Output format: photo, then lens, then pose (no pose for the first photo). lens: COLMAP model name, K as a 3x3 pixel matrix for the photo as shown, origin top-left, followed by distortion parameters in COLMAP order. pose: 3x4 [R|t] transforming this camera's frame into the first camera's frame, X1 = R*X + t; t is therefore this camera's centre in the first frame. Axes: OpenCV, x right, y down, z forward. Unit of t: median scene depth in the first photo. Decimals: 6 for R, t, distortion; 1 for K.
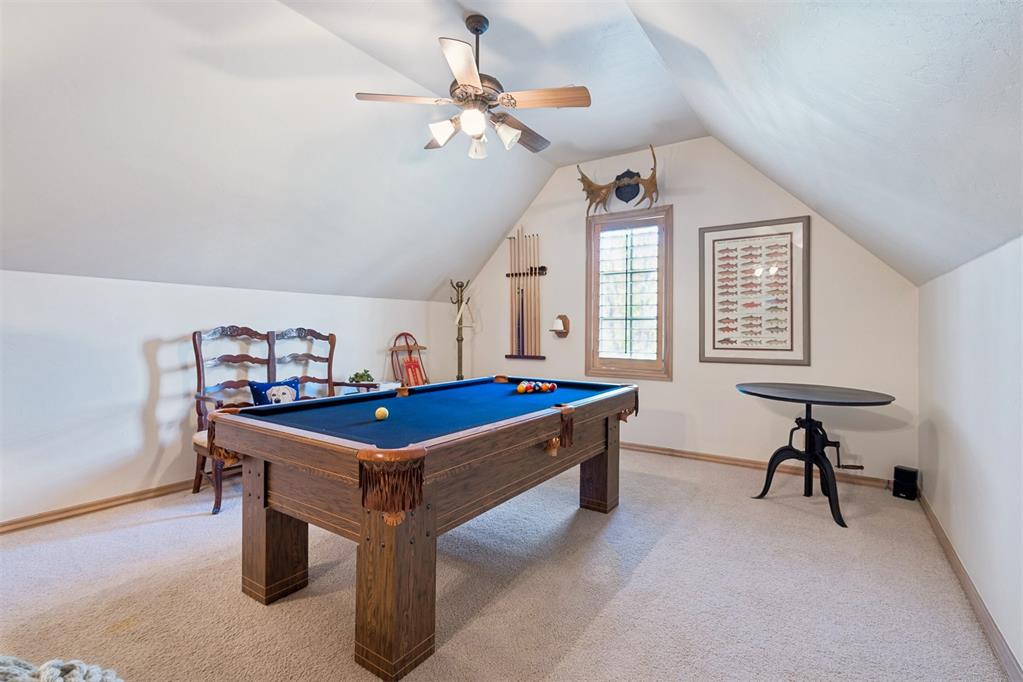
lens RADIAL K [[485.9, 0, 511.8], [0, 485.9, 324.2], [0, 0, 1]] dist [-0.000316, -0.000307]
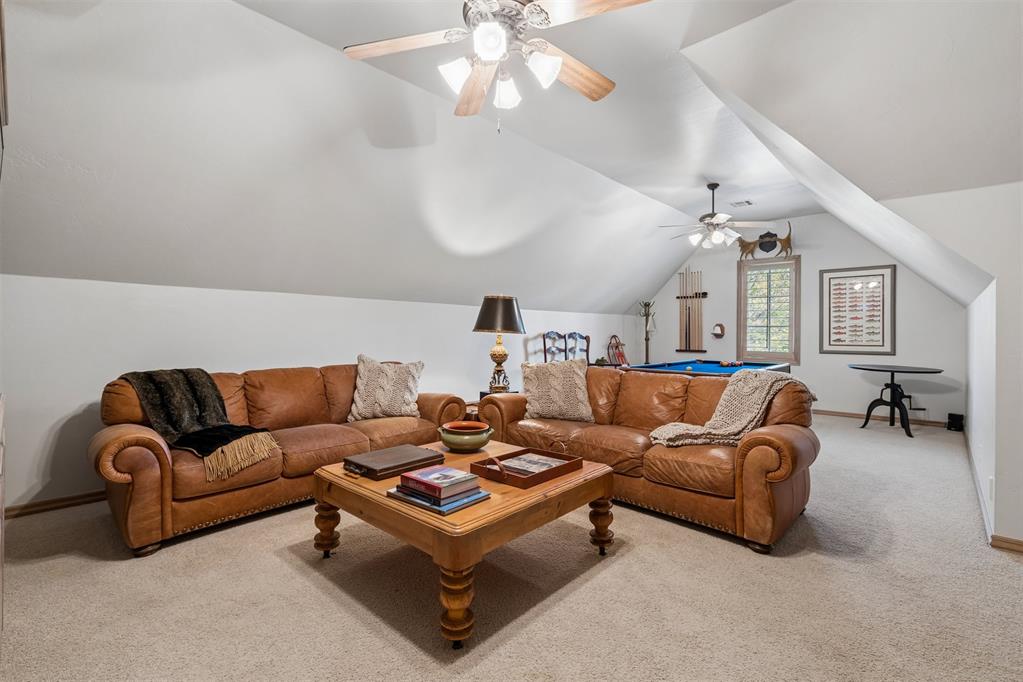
lens RADIAL K [[462.0, 0, 512.3], [0, 462.0, 332.4], [0, 0, 1]] dist [-0.001042, -0.000283]
pose [[0.987415, 0.000680, -0.158148, -0.384398], [0.001157, 0.999933, 0.011519, -0.010926], [0.158146, -0.011557, 0.987348, -0.685602]]
